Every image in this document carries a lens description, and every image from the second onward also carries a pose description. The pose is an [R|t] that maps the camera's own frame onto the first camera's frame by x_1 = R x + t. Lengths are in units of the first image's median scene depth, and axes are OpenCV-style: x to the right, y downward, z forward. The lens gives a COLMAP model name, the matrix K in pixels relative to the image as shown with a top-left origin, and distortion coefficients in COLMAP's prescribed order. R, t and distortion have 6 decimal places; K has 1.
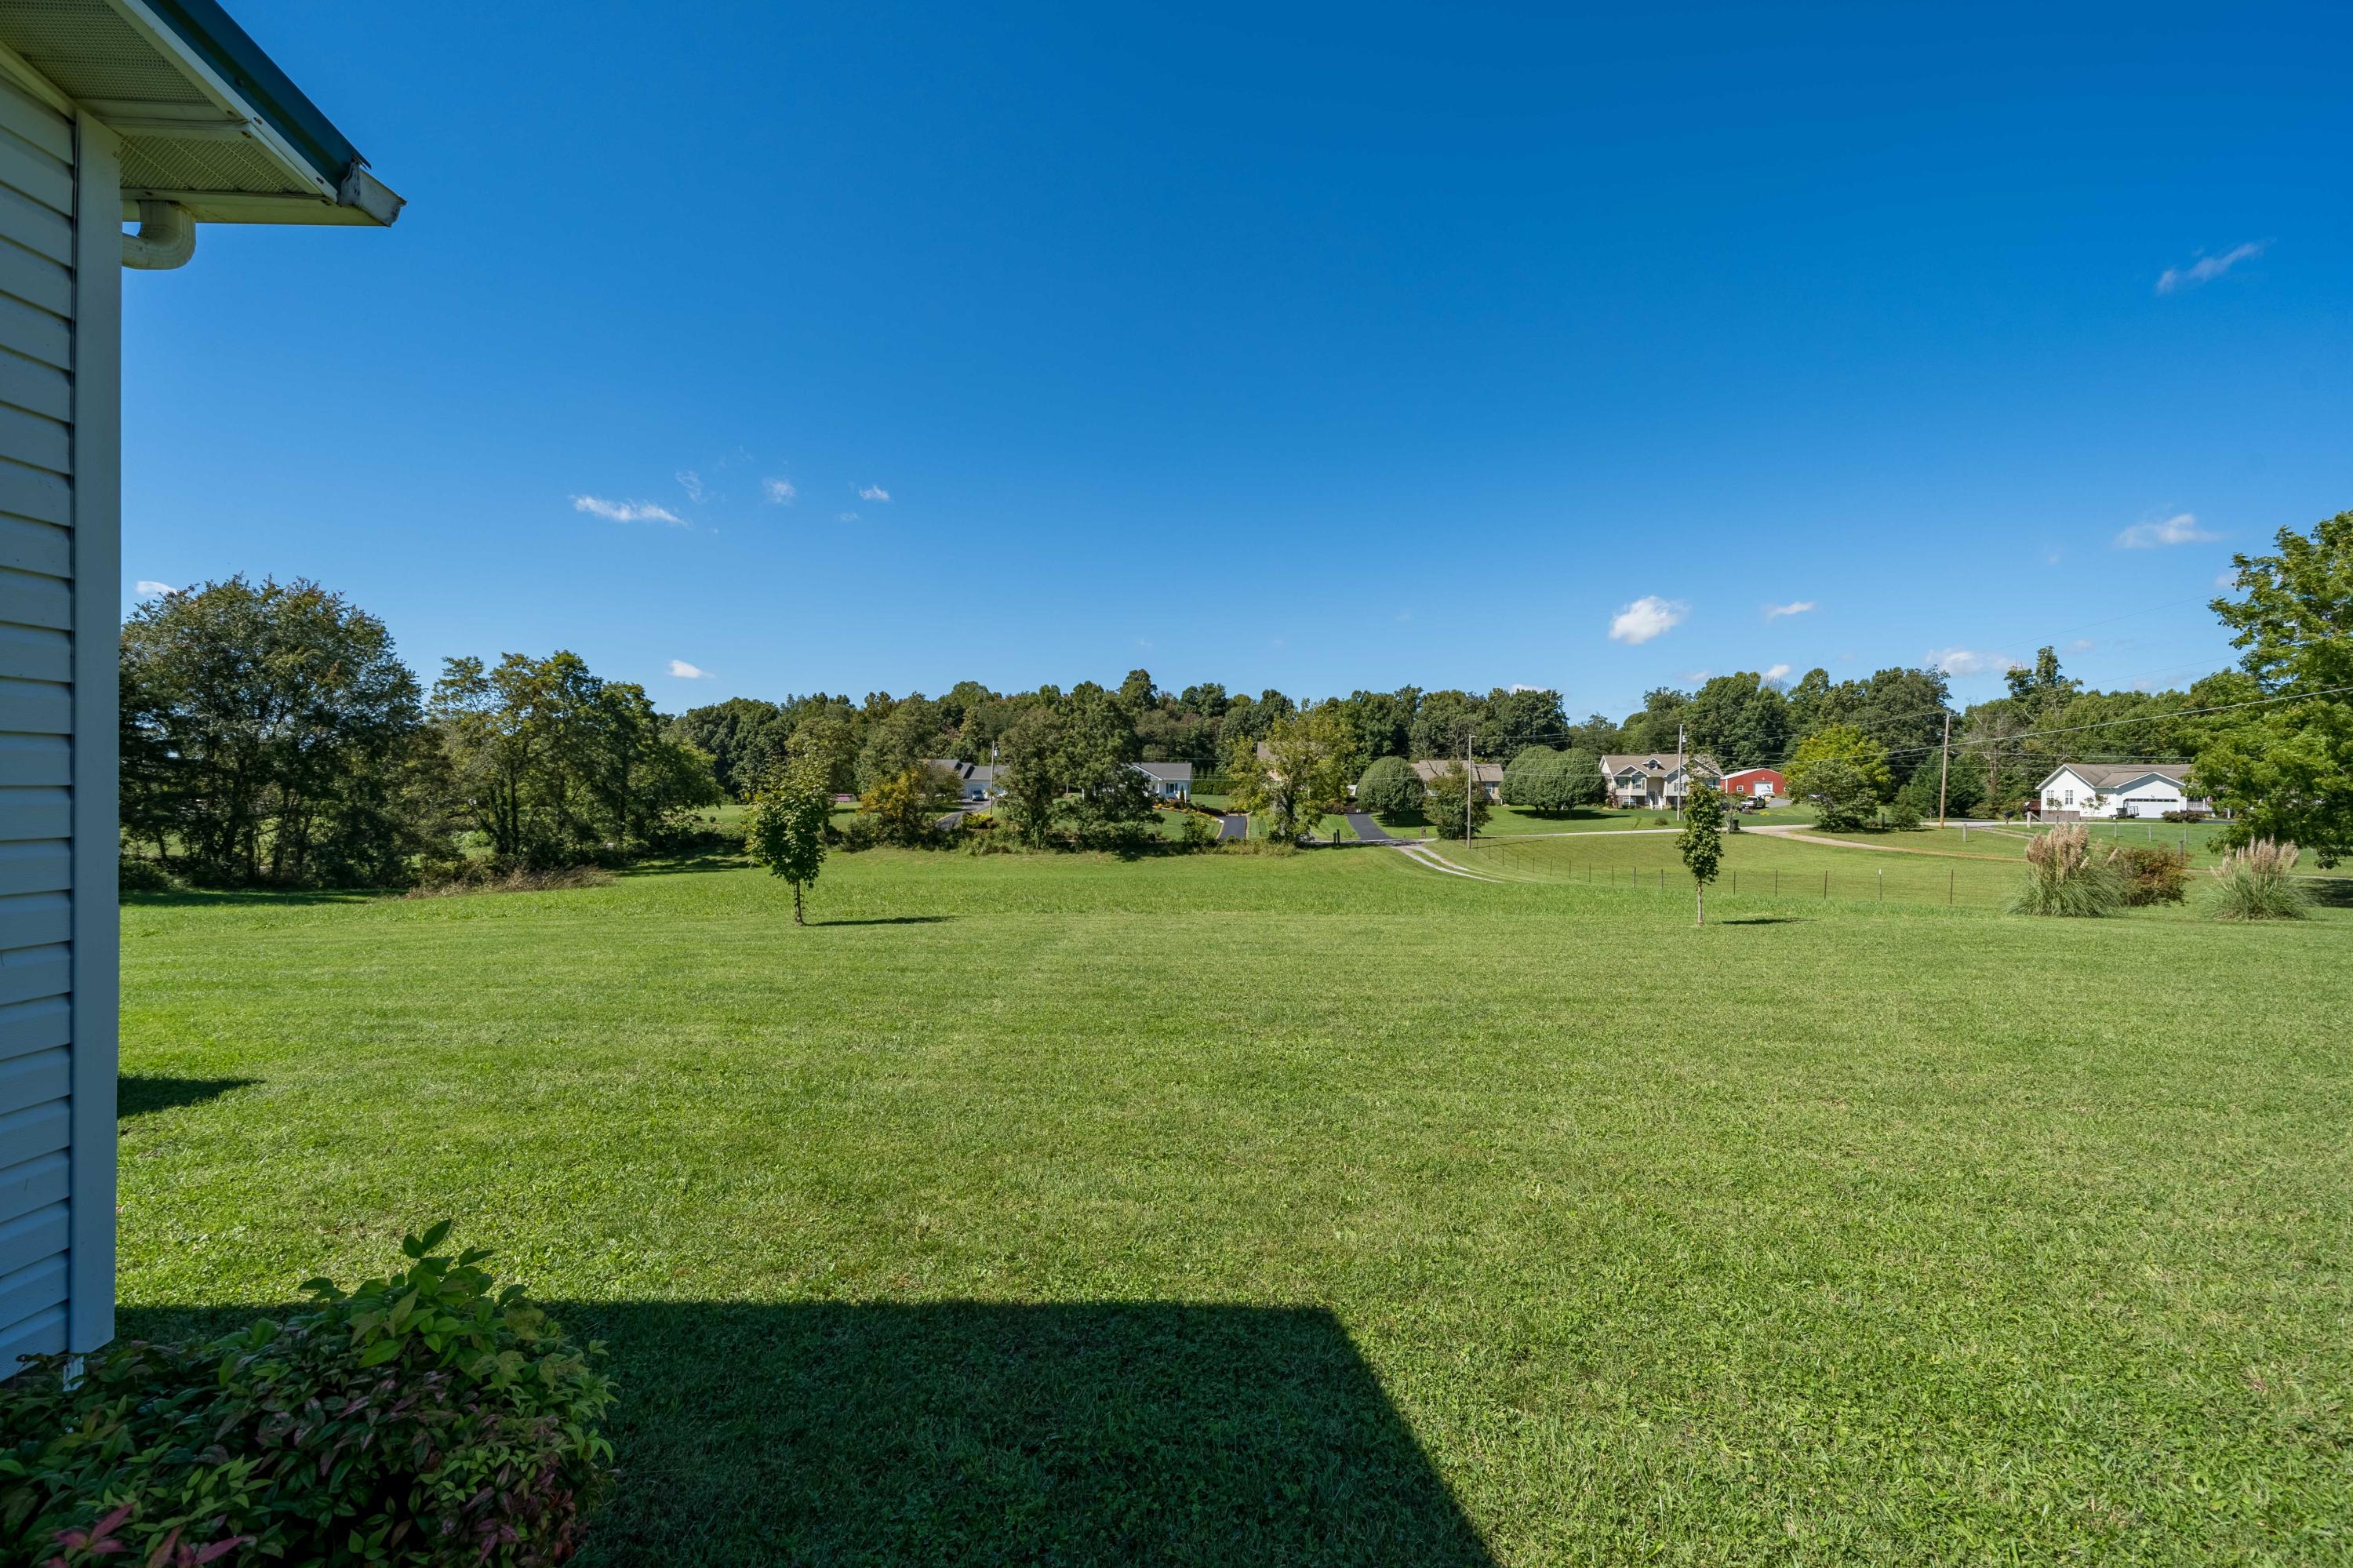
lens RADIAL K [[919.4, 0, 1160.9], [0, 919.4, 794.8], [0, 0, 1]] dist [-0.003262, -0.000135]
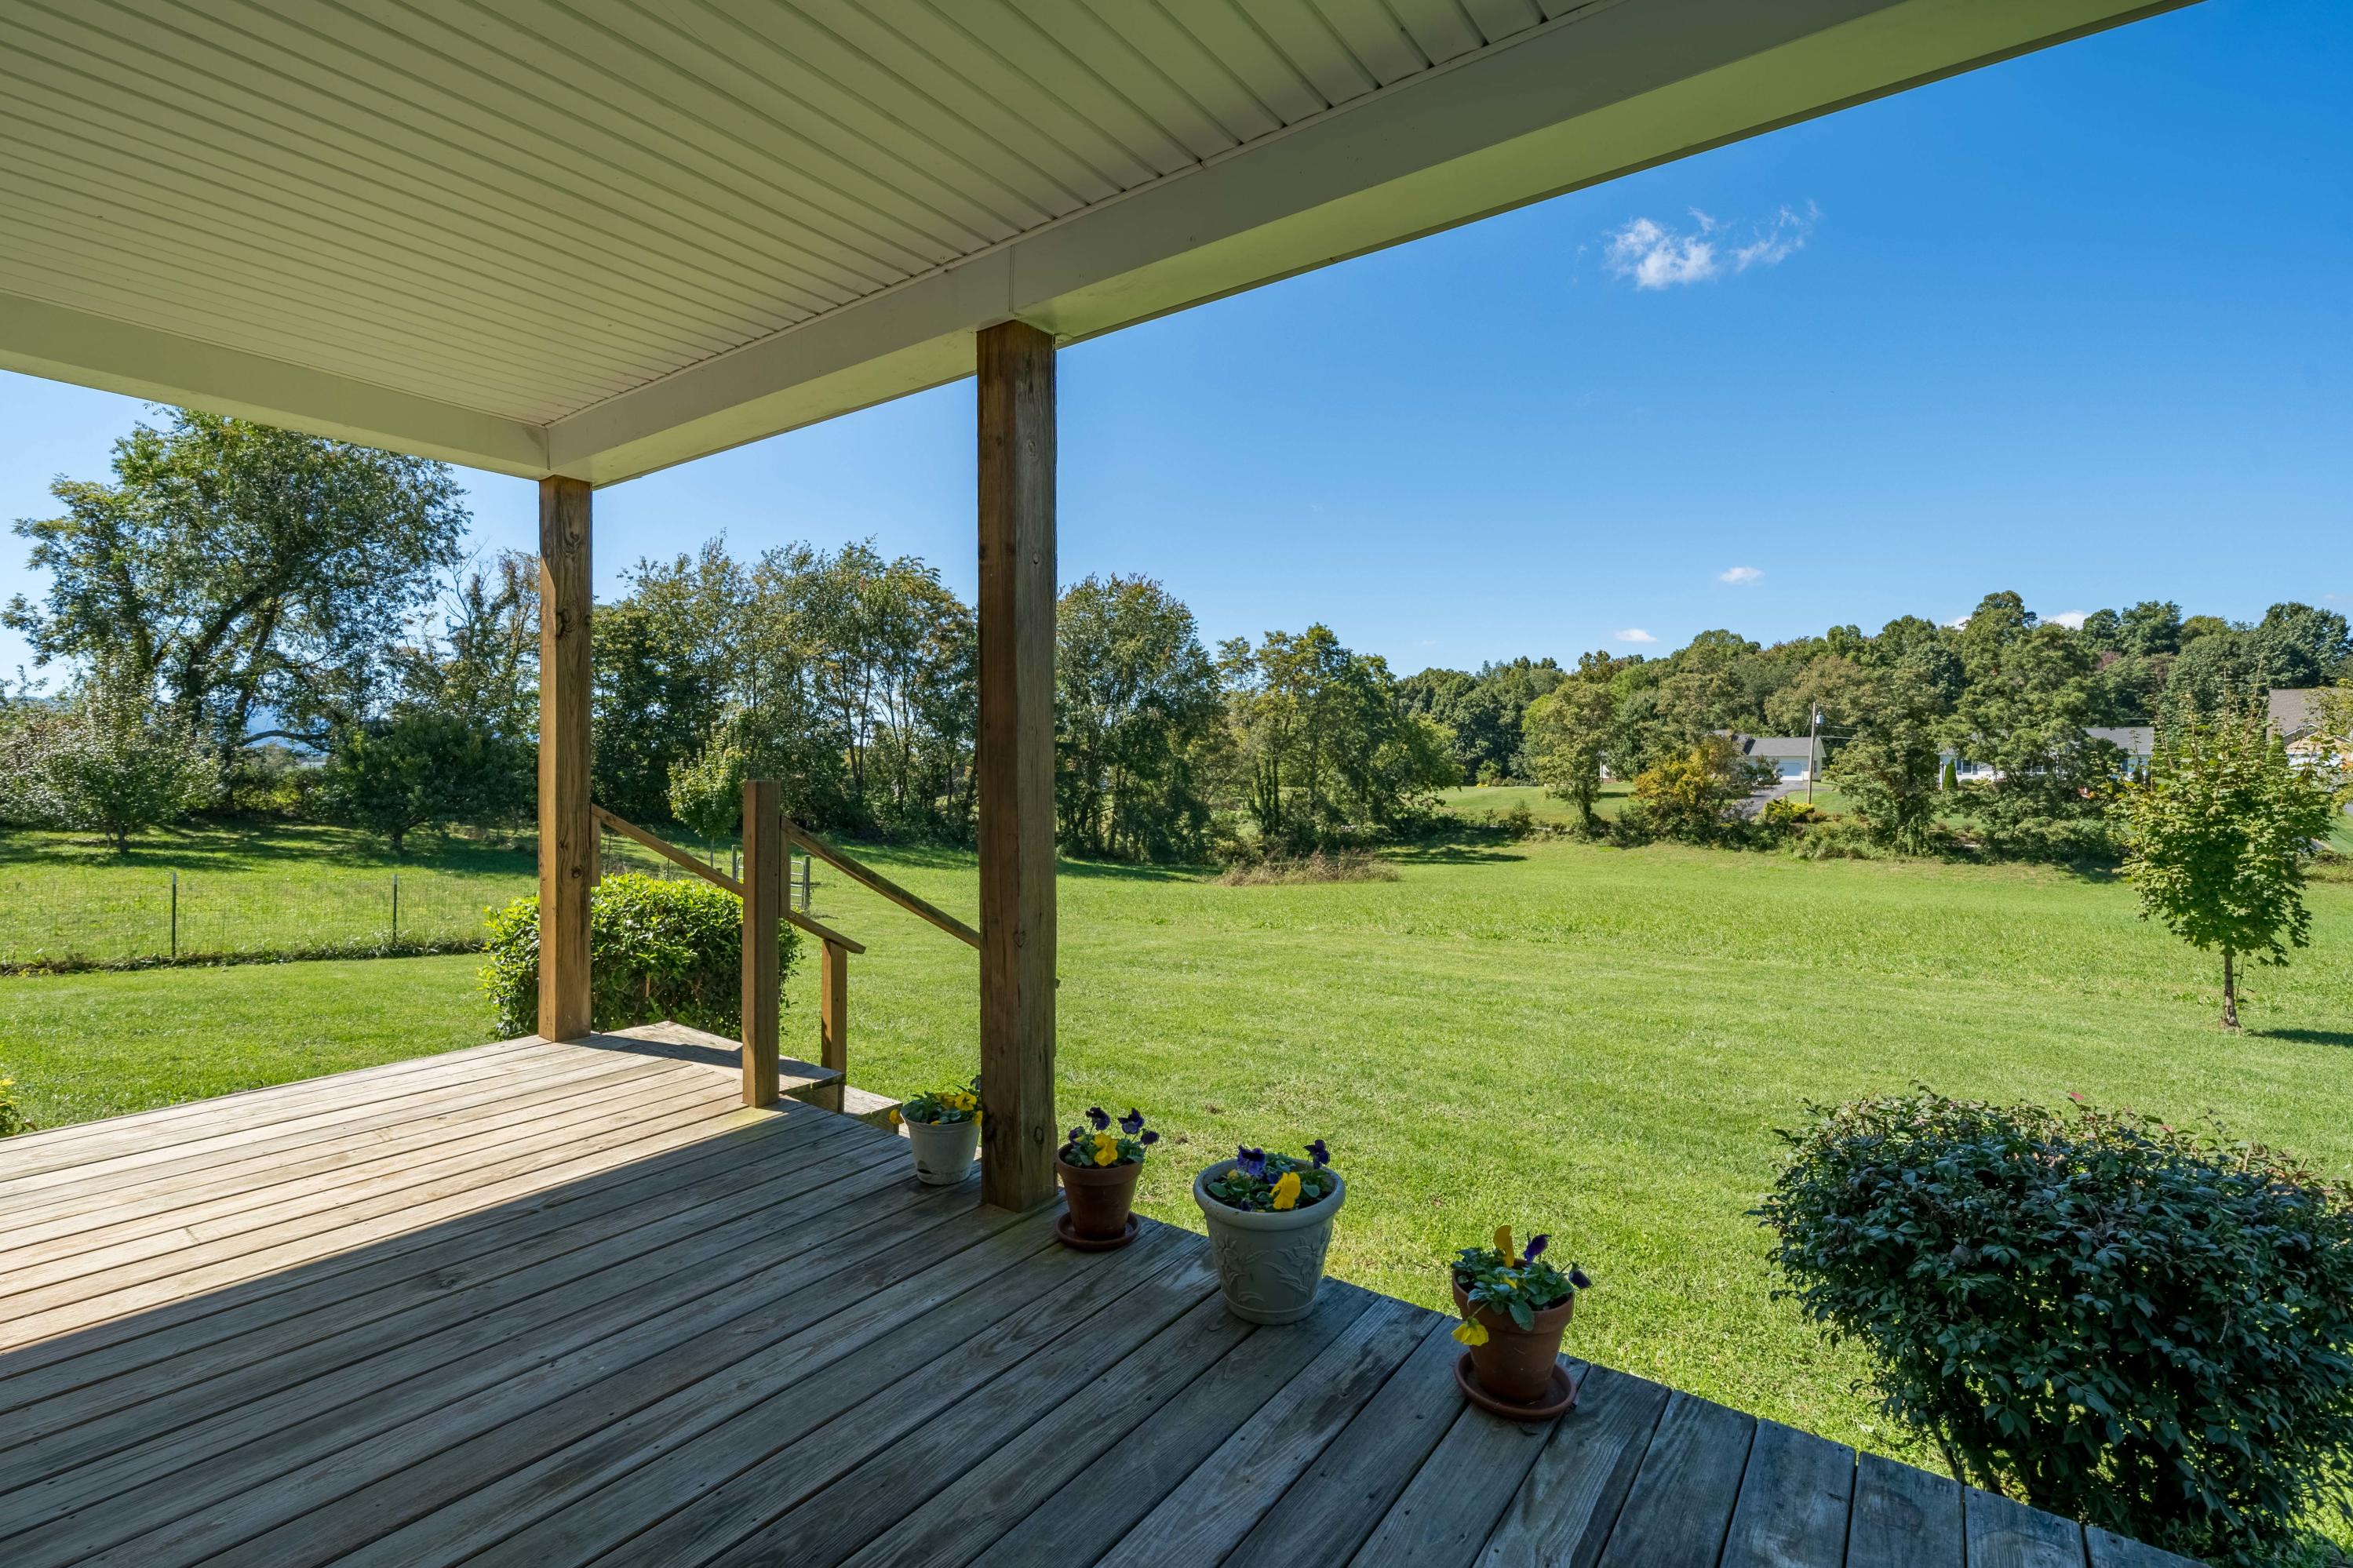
lens RADIAL K [[1062.4, 0, 1179.6], [0, 1062.4, 772.0], [0, 0, 1]] dist [0.001677, -0.000040]
pose [[0.801787, 0.001917, -0.597607, -0.097620], [-0.003525, 0.999993, -0.001521, -0.000819], [0.597600, 0.003326, 0.801788, 0.026882]]
